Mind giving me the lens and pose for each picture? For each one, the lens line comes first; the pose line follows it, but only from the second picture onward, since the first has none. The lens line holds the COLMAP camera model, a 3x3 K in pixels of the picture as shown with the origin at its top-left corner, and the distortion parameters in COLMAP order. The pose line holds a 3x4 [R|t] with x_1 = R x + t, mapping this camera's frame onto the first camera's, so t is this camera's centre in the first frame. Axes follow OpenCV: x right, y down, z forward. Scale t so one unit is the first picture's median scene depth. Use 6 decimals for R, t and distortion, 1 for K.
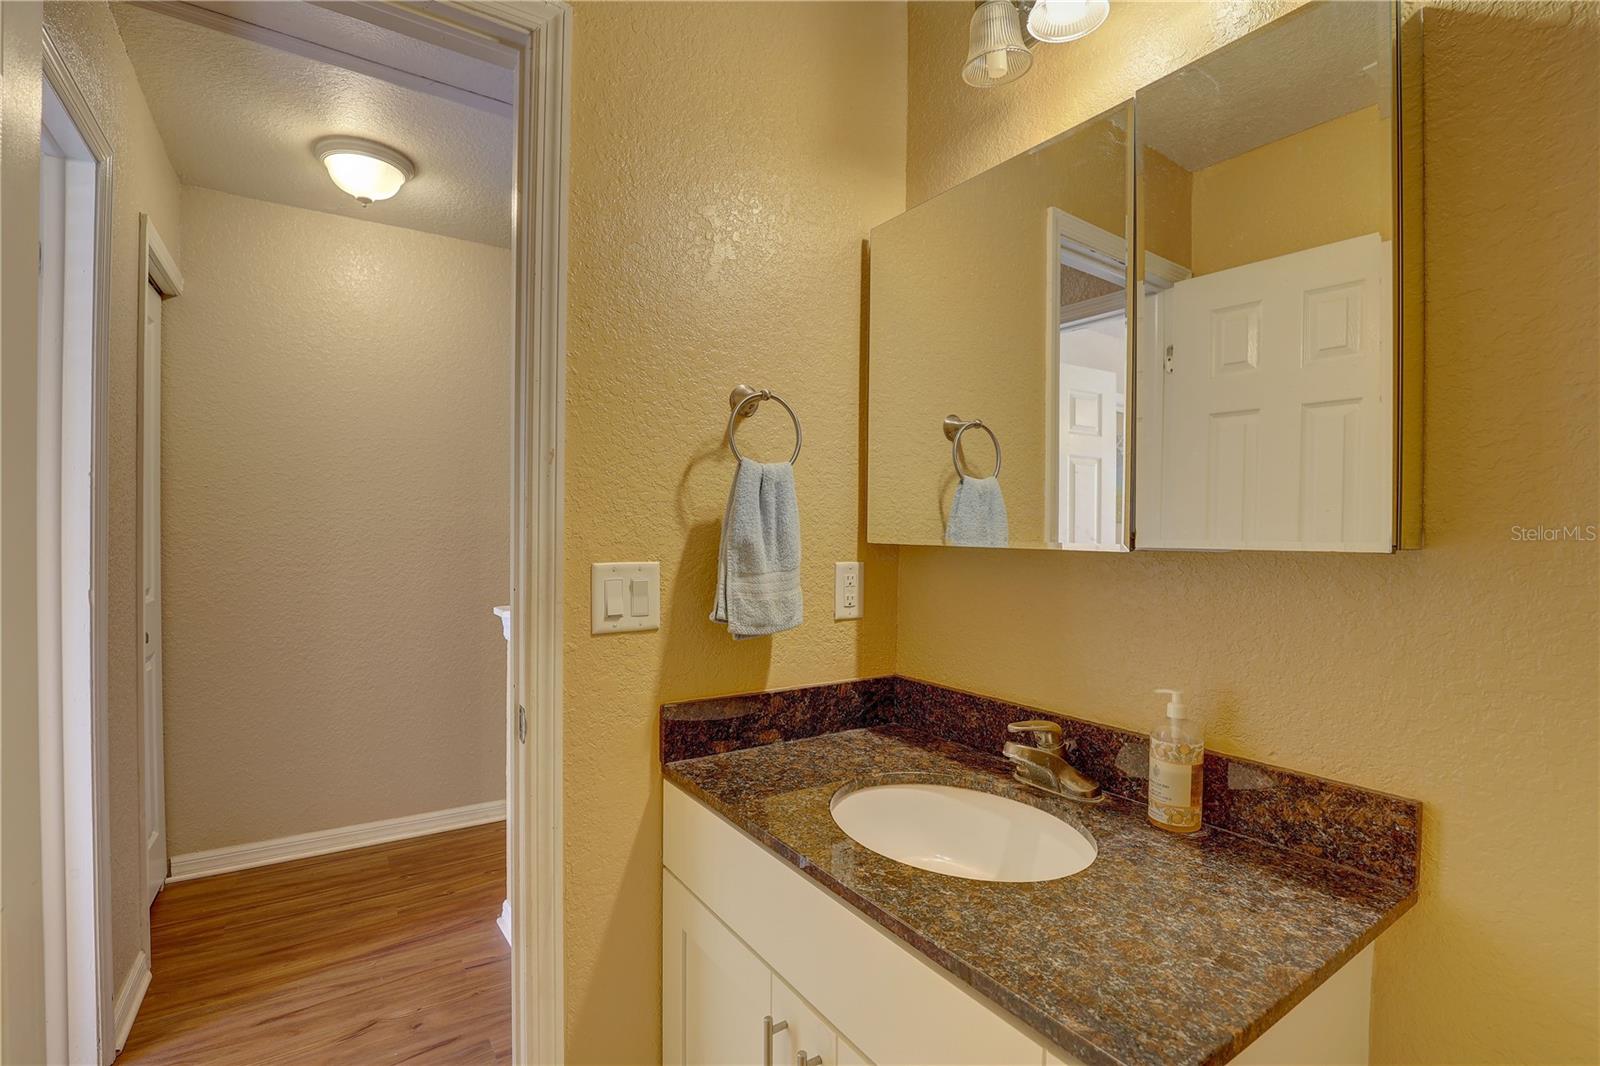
lens RADIAL K [[730.1, 0, 808.1], [0, 730.1, 536.9], [0, 0, 1]] dist [-0.027572, 0.000513]
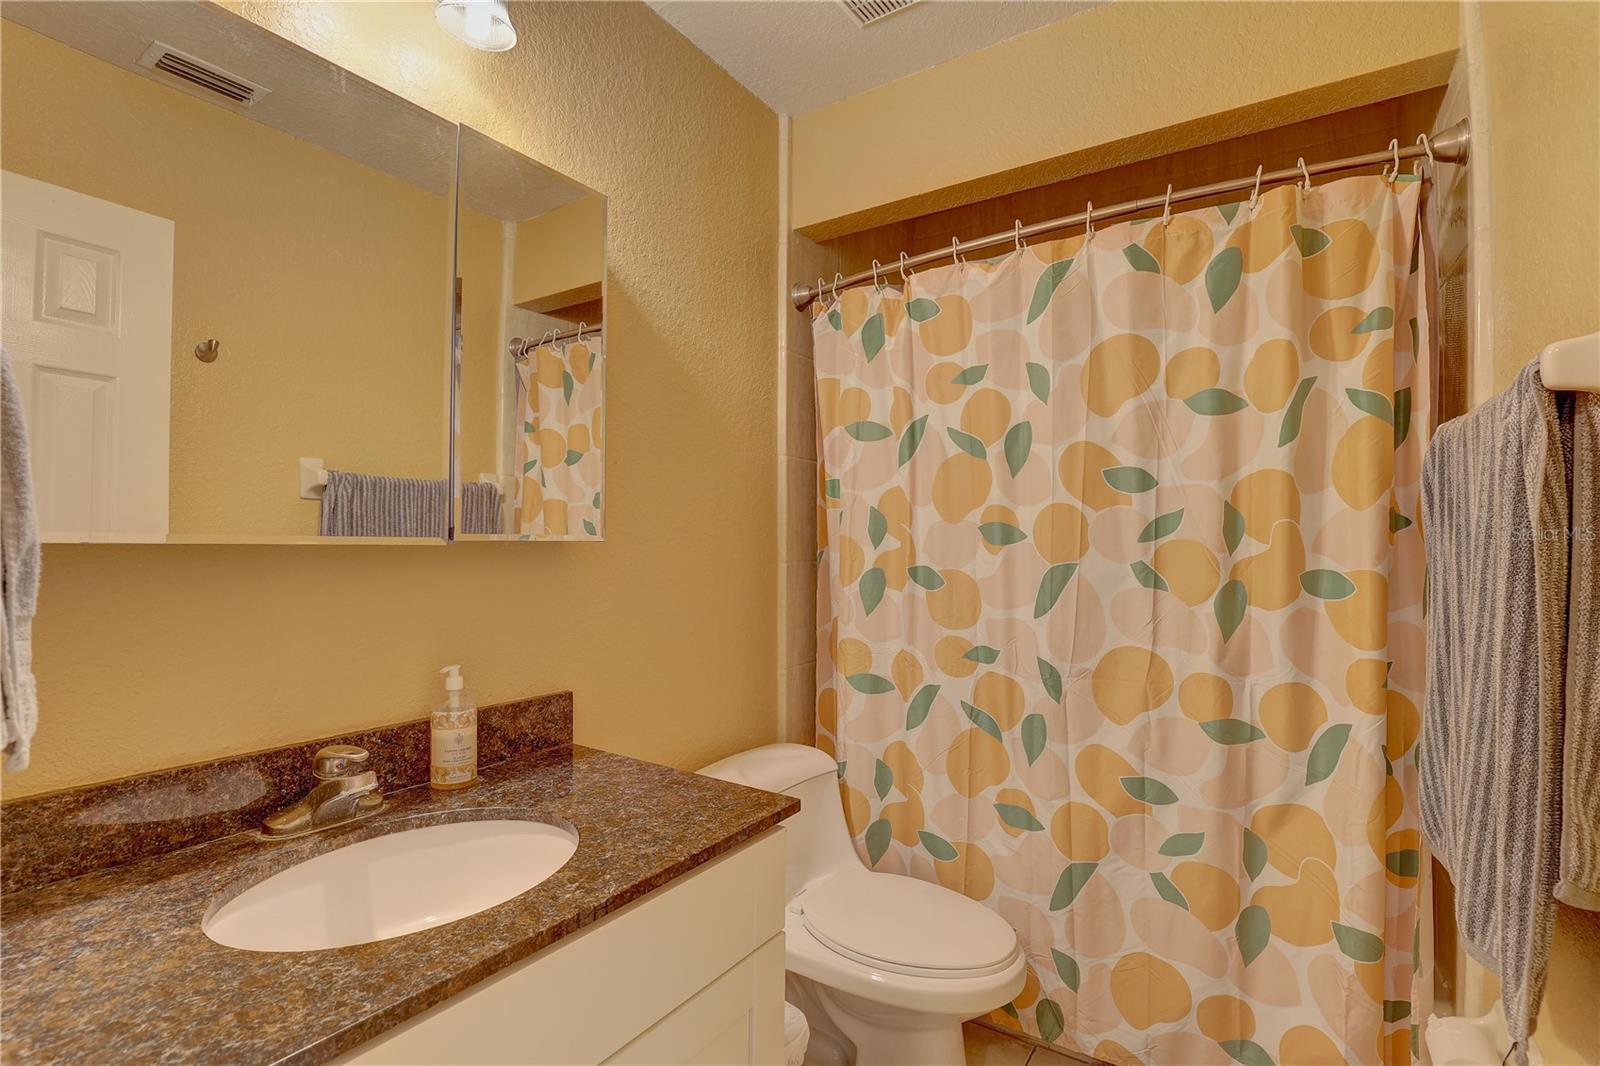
lens RADIAL K [[730.1, 0, 808.1], [0, 730.1, 536.9], [0, 0, 1]] dist [-0.027572, 0.000513]
pose [[-0.369942, -0.008555, 0.929015, -0.809601], [-0.003715, 0.999963, 0.007729, -0.001780], [-0.929047, -0.000592, -0.369961, 0.970137]]
